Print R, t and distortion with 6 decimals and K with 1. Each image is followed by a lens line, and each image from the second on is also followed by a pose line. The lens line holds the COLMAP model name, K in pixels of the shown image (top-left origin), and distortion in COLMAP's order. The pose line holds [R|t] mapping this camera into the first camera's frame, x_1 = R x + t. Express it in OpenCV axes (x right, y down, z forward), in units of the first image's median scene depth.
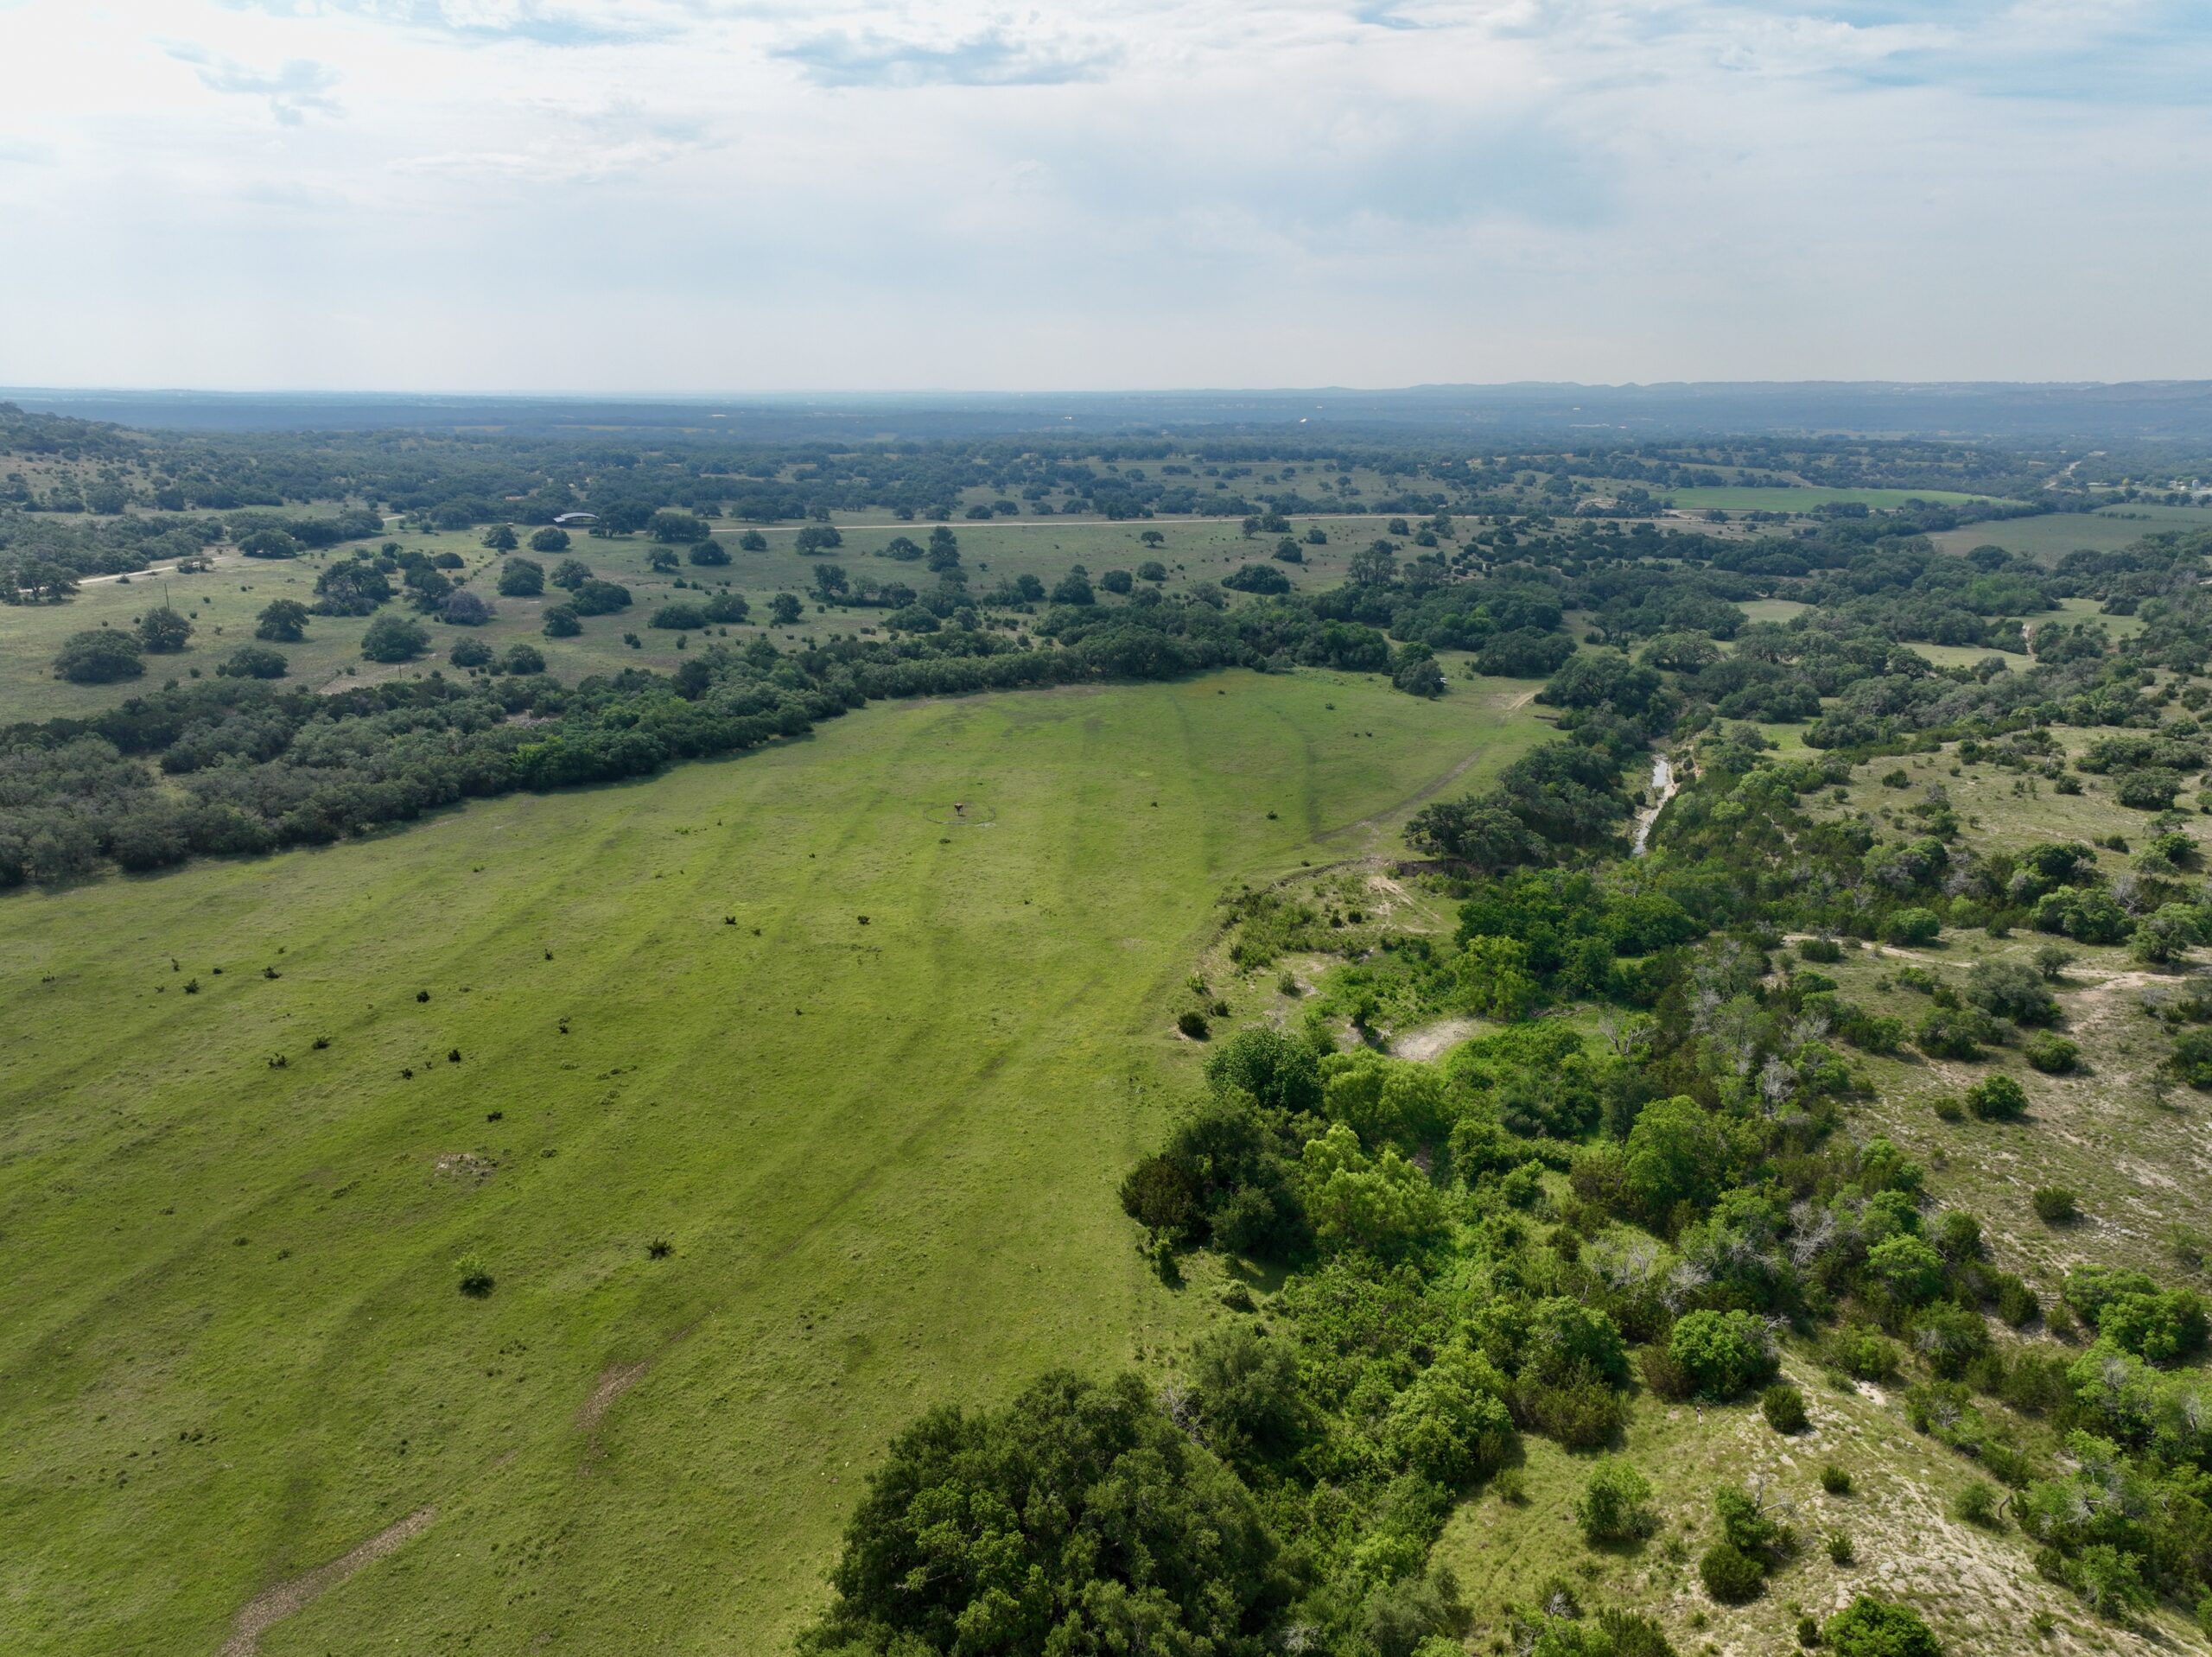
lens RADIAL K [[1406.5, 0, 1106.0], [0, 1406.5, 828.5], [0, 0, 1]] dist [-0.028559, 0.004741]
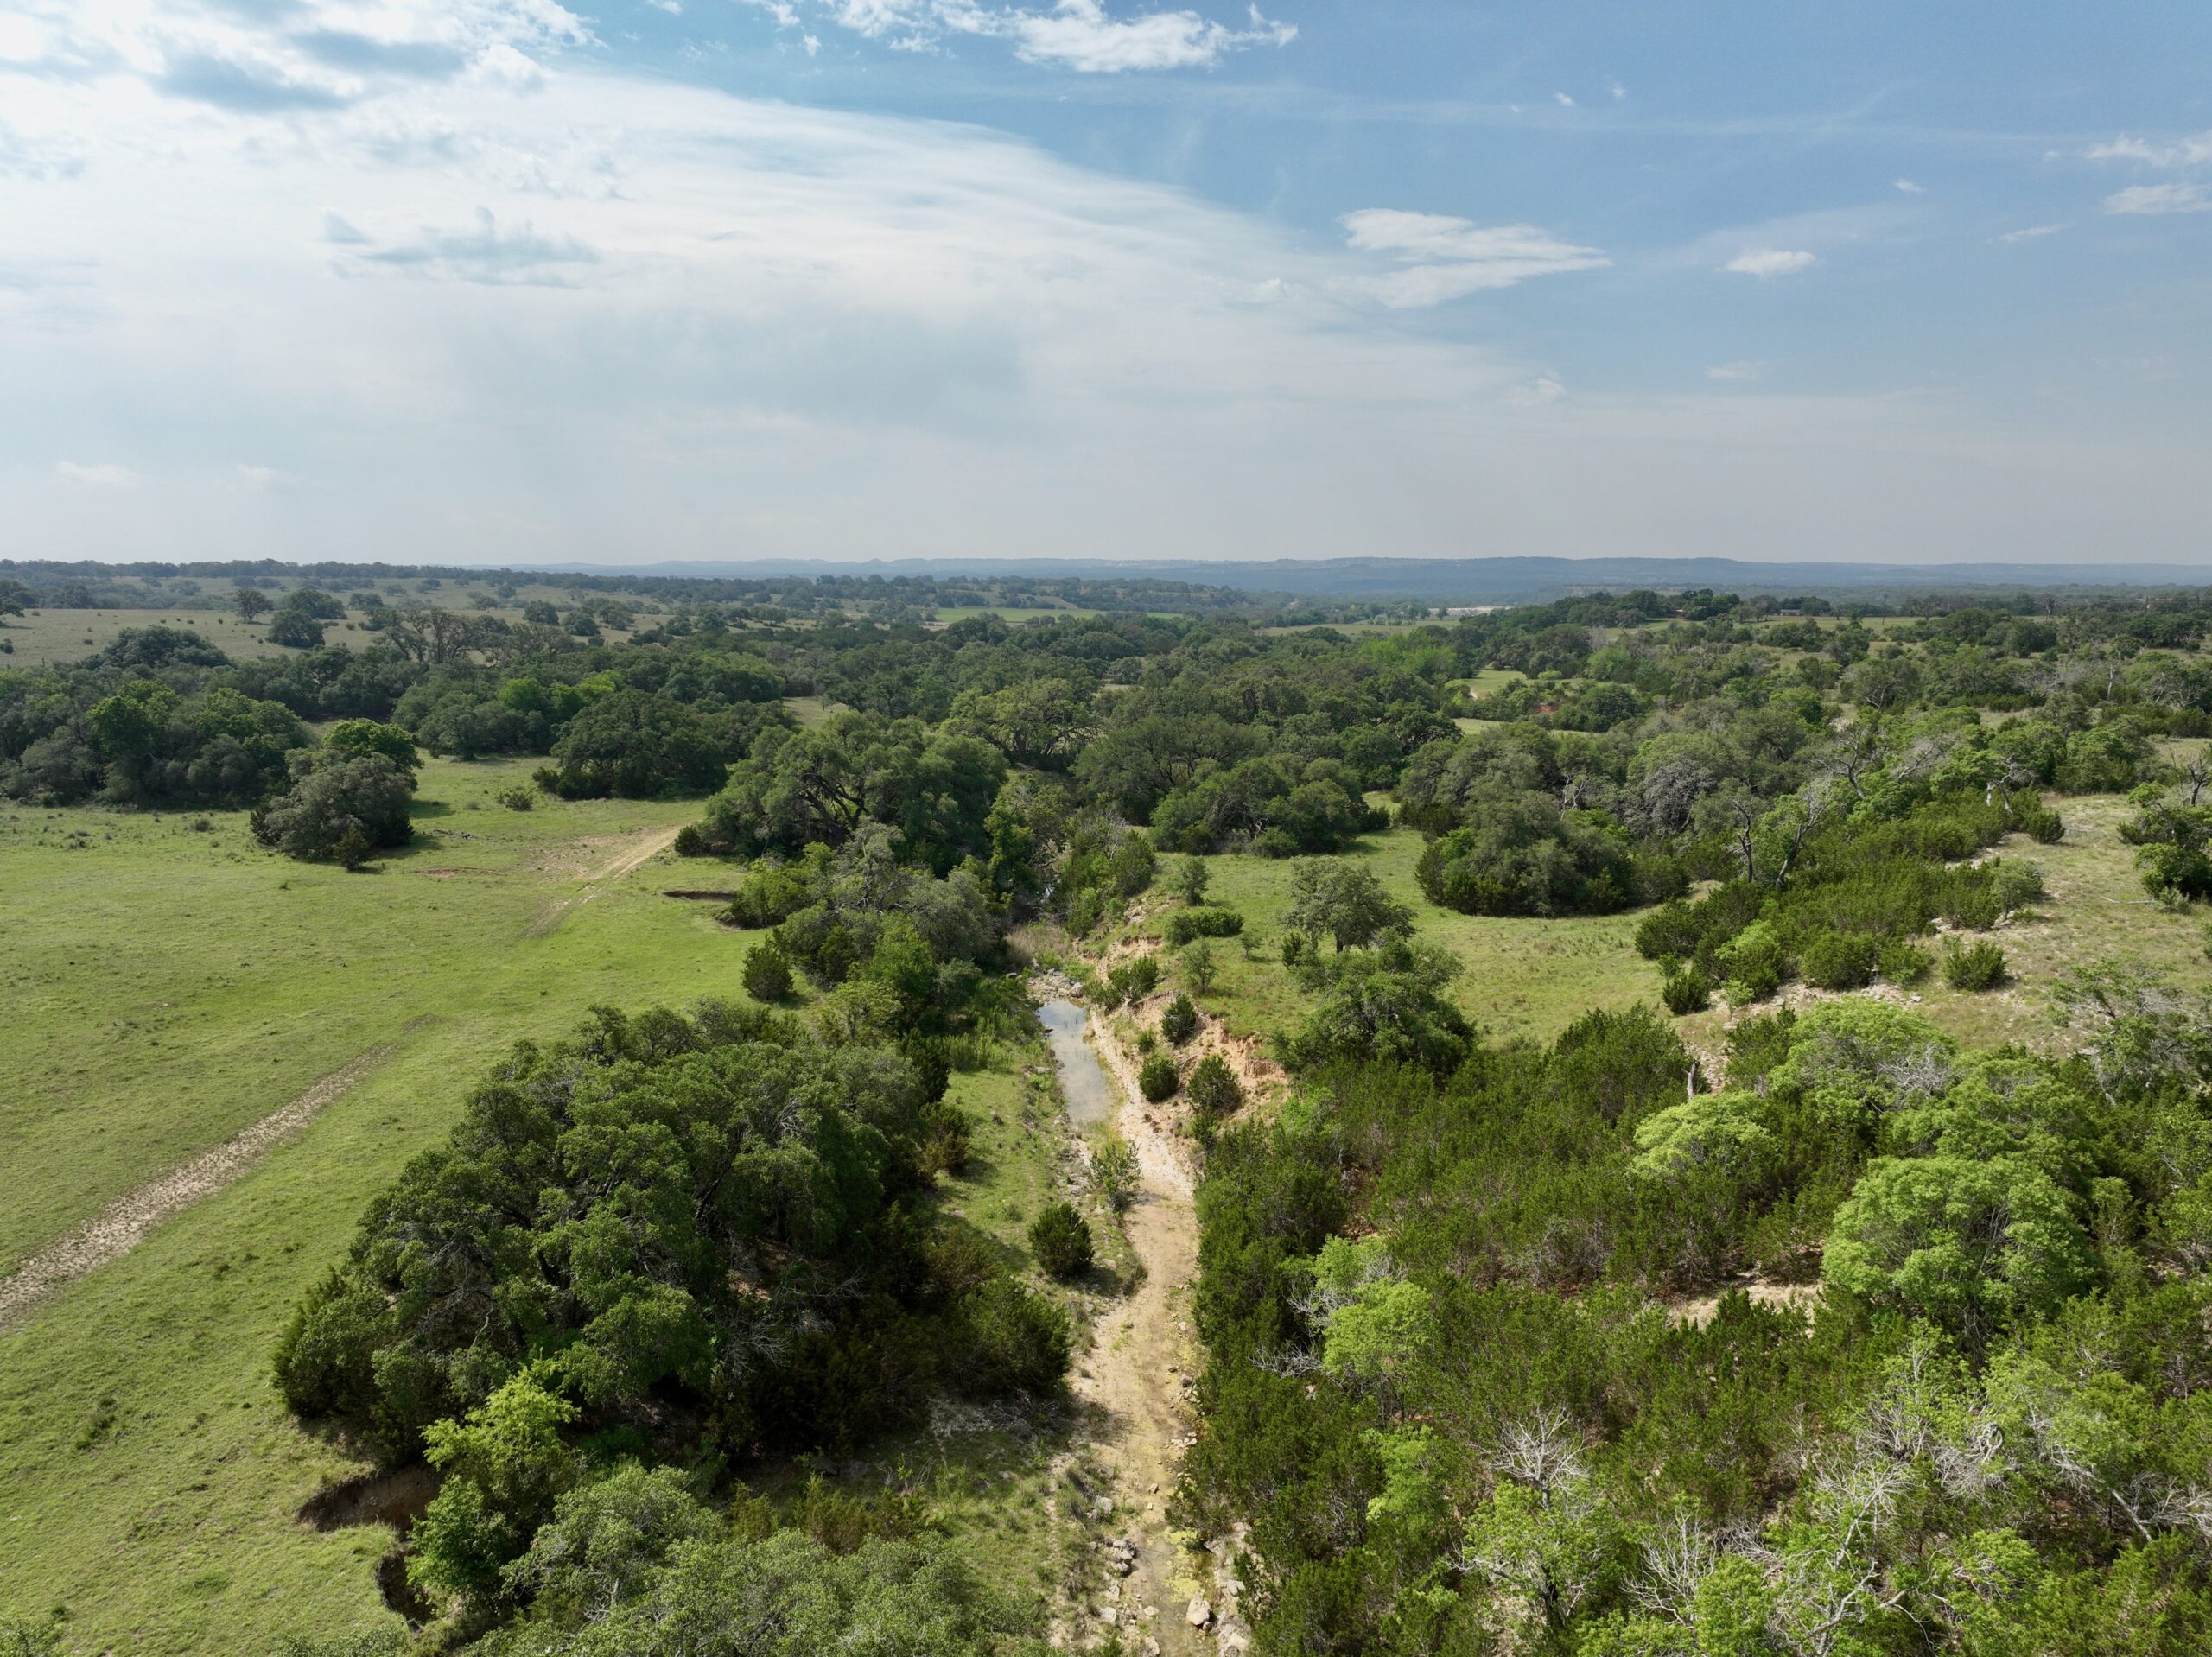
lens RADIAL K [[1406.5, 0, 1106.0], [0, 1406.5, 828.5], [0, 0, 1]] dist [-0.028559, 0.004741]
pose [[0.875265, -0.065995, 0.479121, 0.236796], [0.126442, 0.987417, -0.094977, -0.050490], [-0.466824, 0.143711, 0.872595, 0.657862]]
